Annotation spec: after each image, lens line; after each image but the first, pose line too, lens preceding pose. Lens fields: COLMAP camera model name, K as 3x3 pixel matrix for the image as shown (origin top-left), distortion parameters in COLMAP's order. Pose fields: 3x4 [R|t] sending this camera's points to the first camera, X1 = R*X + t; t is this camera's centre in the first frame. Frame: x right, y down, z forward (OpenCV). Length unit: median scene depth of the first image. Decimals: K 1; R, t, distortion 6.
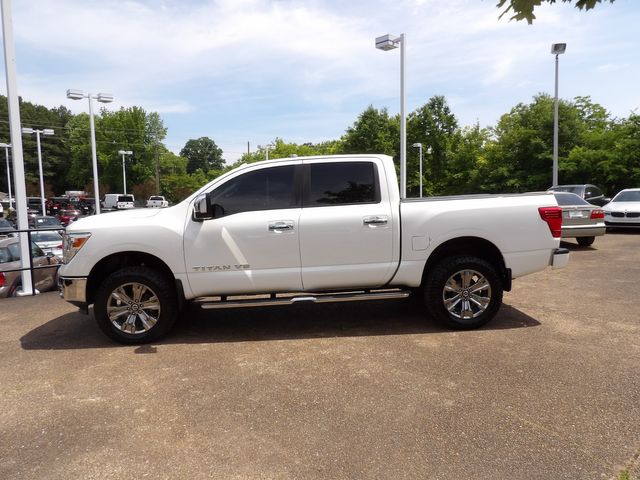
lens RADIAL K [[456.1, 0, 333.7], [0, 456.1, 222.3], [0, 0, 1]] dist [-0.027964, 0.027475]
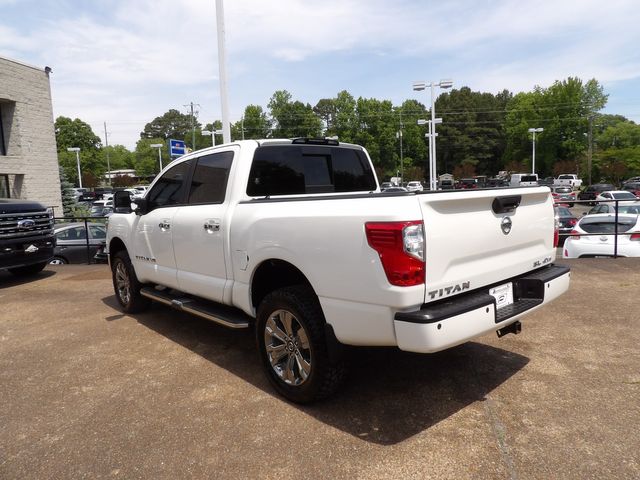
lens RADIAL K [[456.1, 0, 327.8], [0, 456.1, 235.0], [0, 0, 1]] dist [-0.027964, 0.027475]
pose [[0.589833, 0.077920, -0.803757, 0.819787], [-0.015900, 0.996261, 0.084914, -0.057180], [0.807369, -0.037305, 0.588867, 0.652432]]
